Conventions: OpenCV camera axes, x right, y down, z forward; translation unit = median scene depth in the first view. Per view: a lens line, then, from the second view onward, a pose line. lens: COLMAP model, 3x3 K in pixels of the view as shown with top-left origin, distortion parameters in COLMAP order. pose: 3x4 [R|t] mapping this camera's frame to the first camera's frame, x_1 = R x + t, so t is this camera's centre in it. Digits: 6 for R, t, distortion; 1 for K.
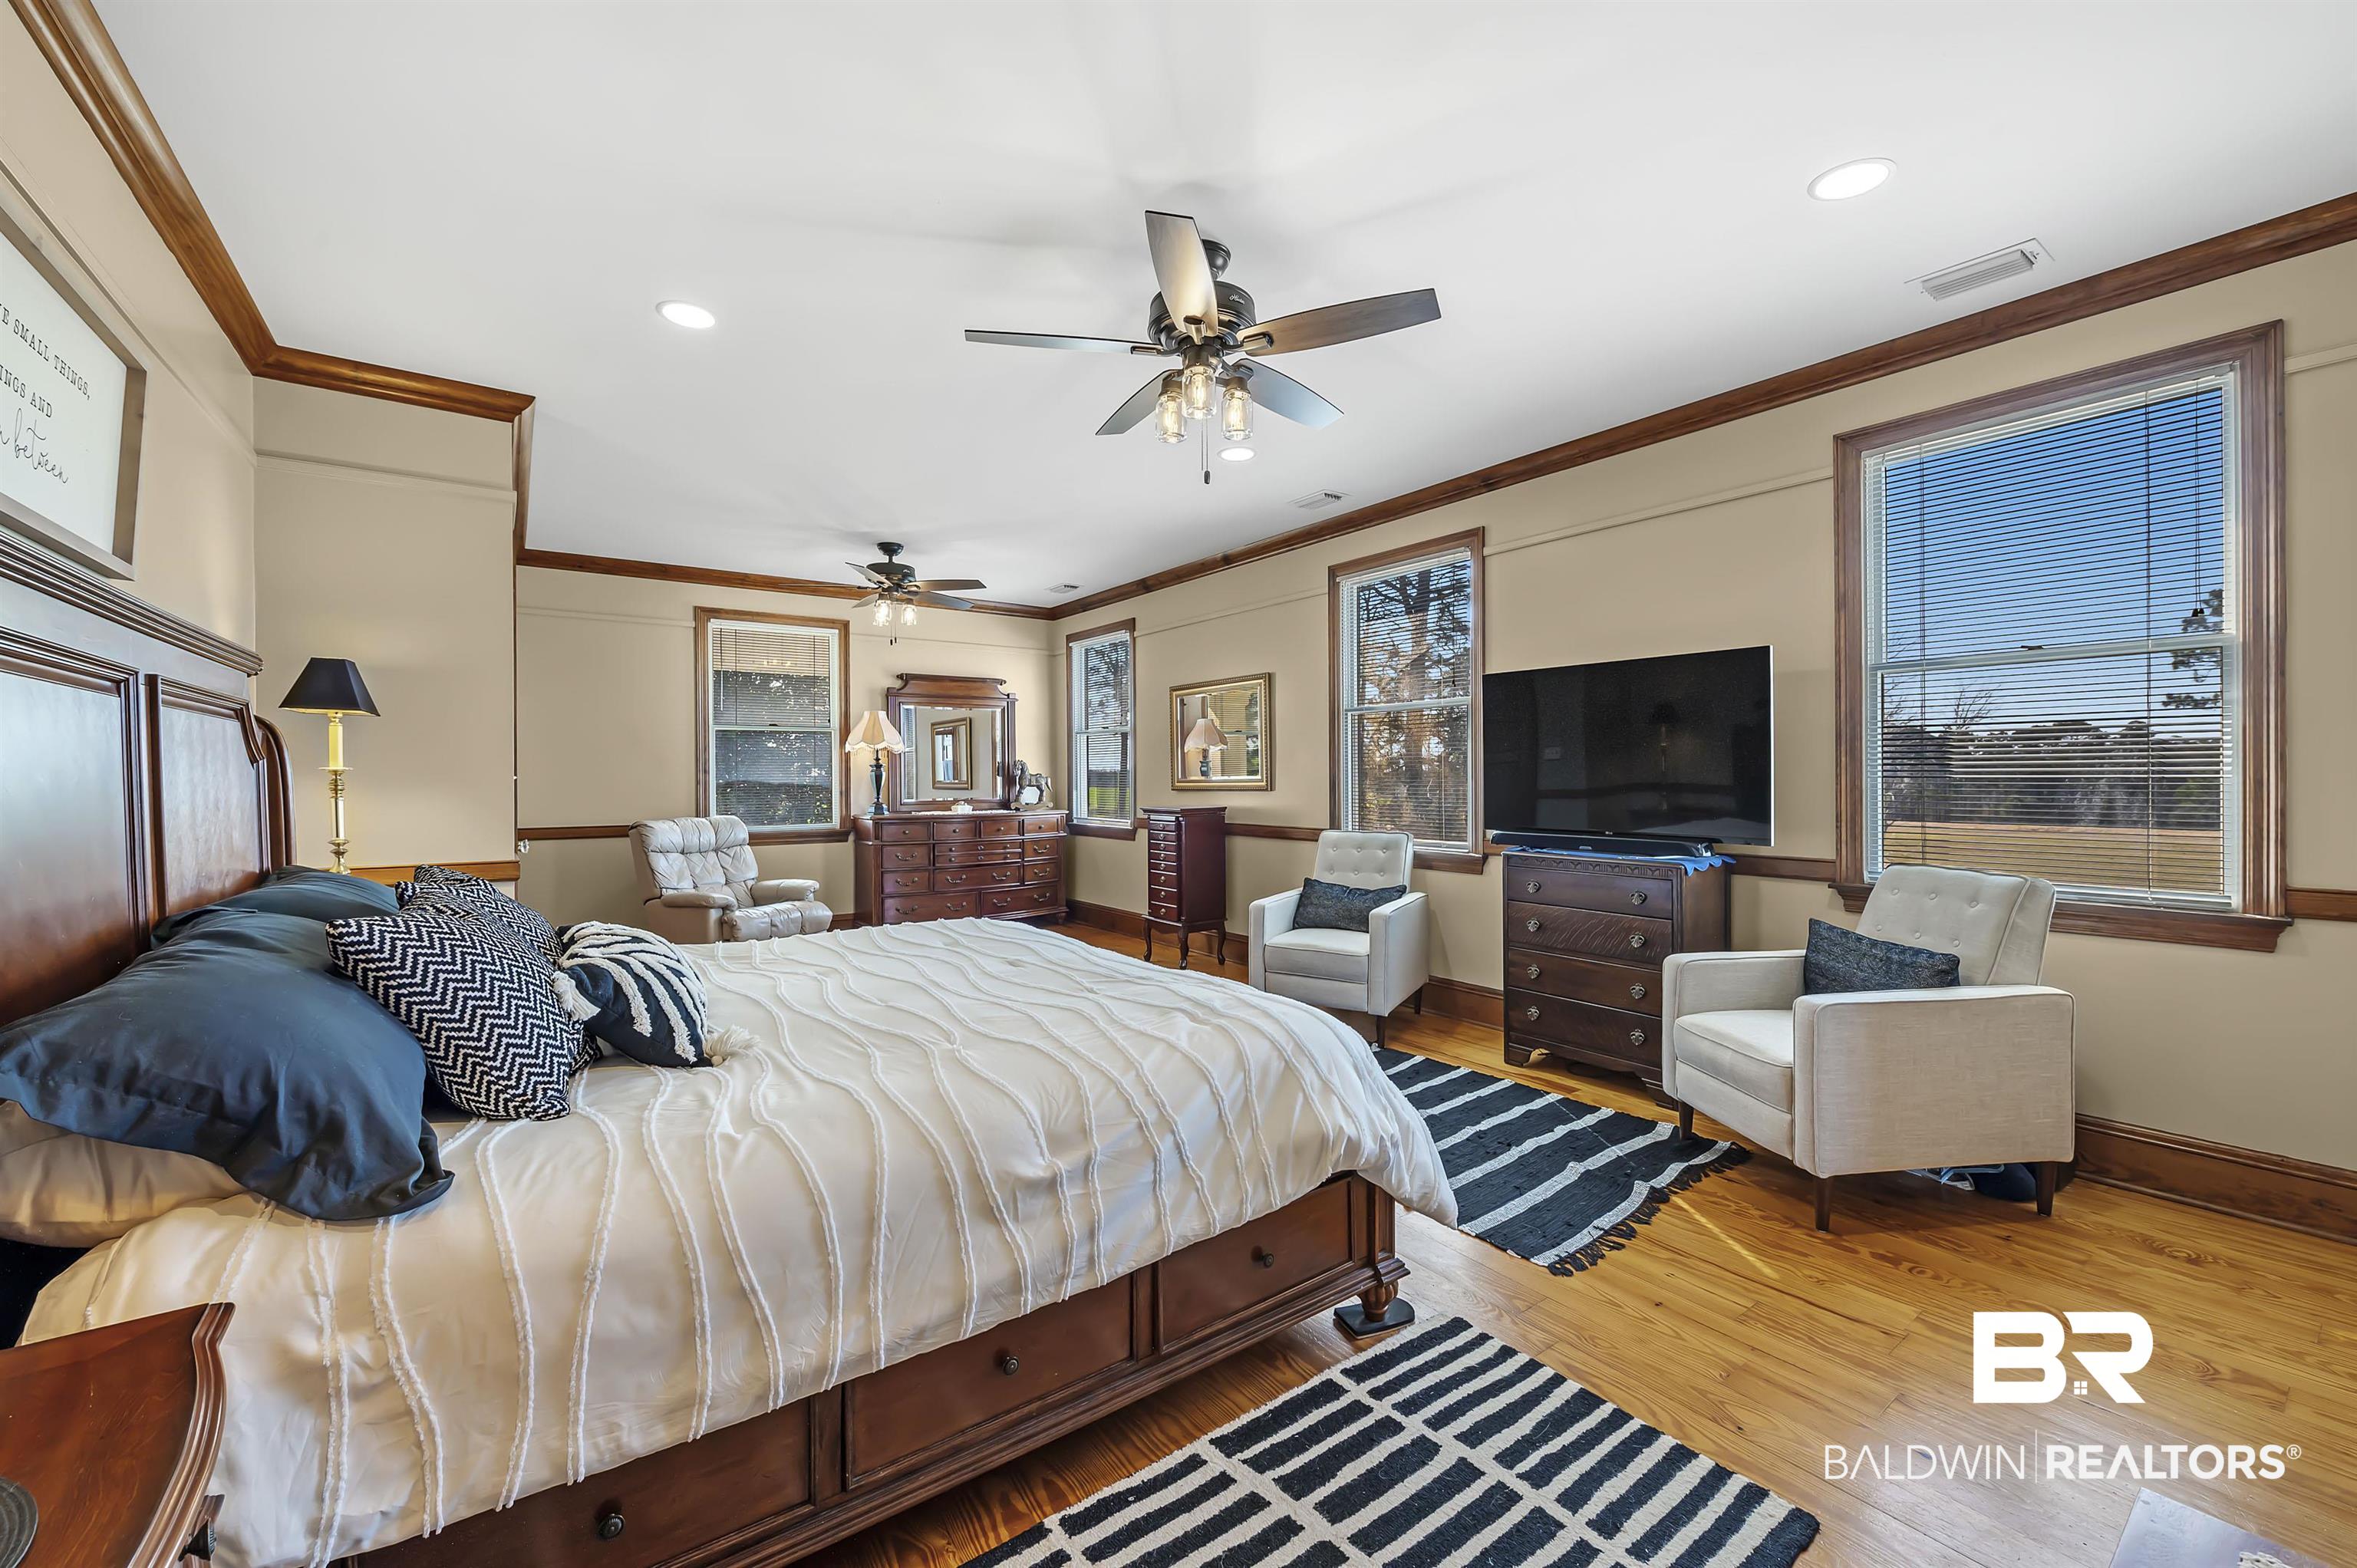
lens RADIAL K [[954.2, 0, 1177.5], [0, 954.2, 788.9], [0, 0, 1]] dist [-0.010208, 0.000102]
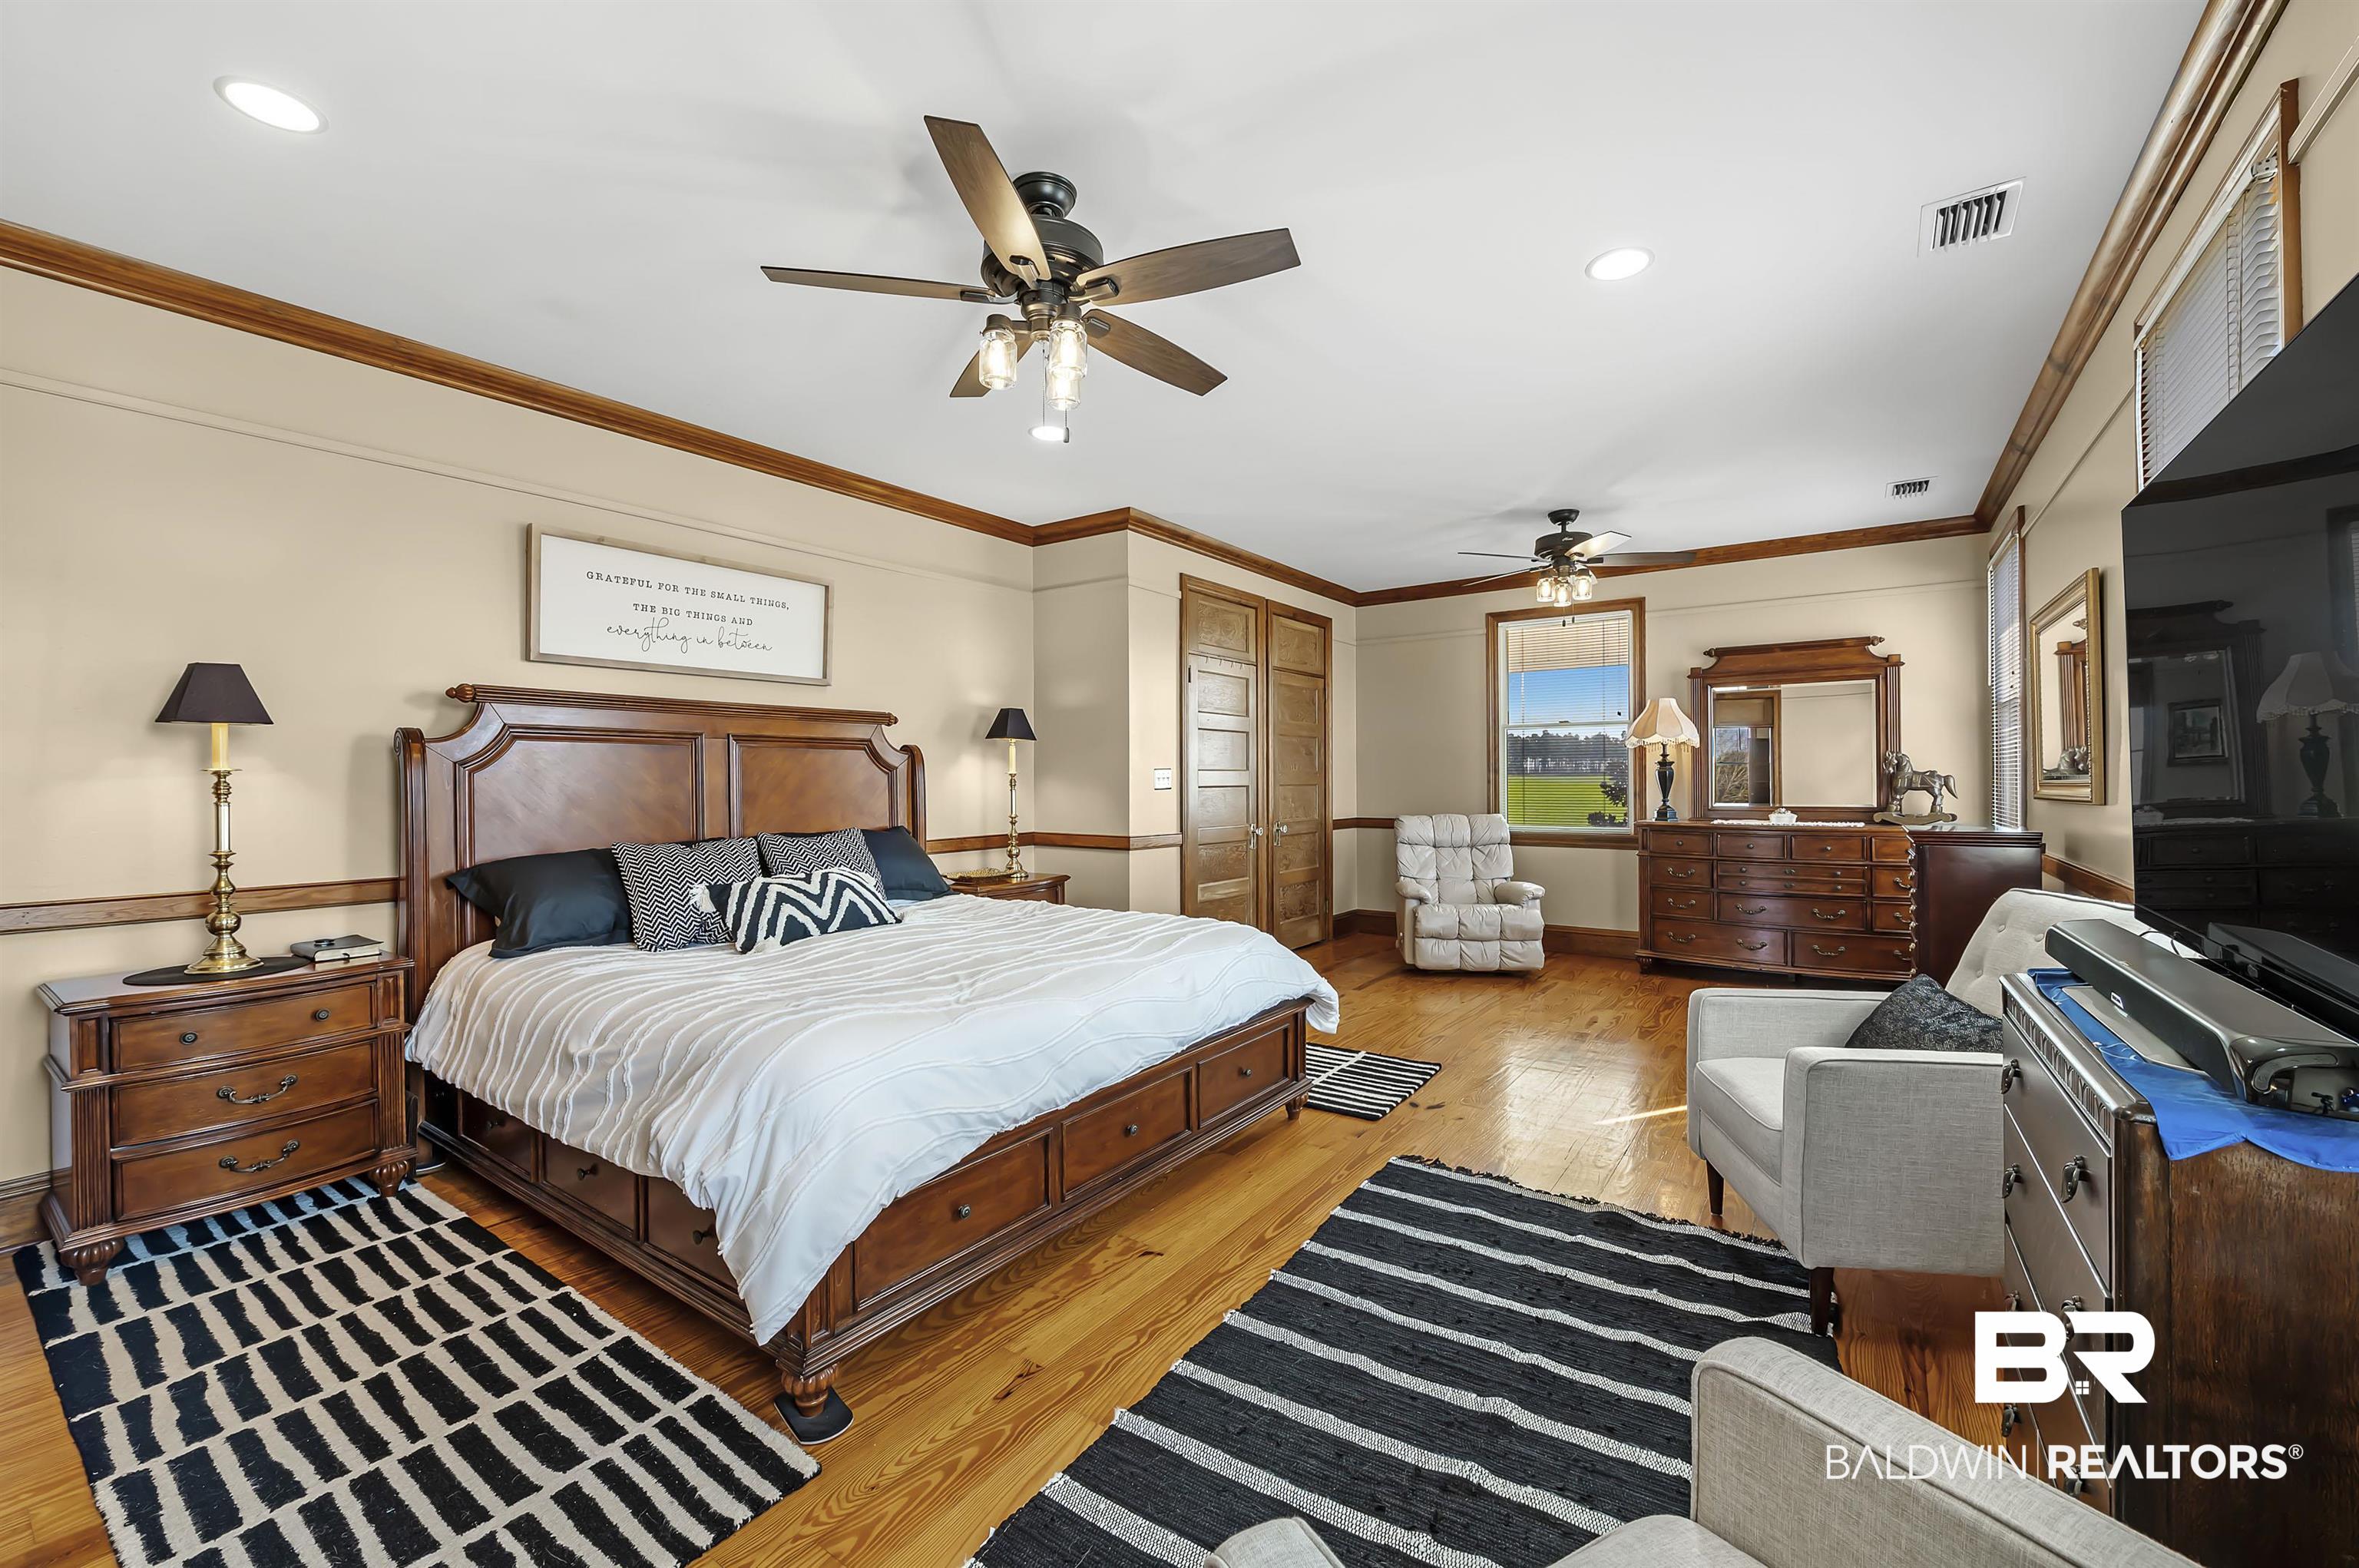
lens RADIAL K [[955.0, 0, 1182.7], [0, 955.0, 773.4], [0, 0, 1]] dist [-0.010208, 0.000102]
pose [[0.307158, -0.002910, -0.951654, 0.823237], [-0.009419, 0.999937, -0.006098, -0.012398], [0.951612, 0.010837, 0.307111, 0.766384]]
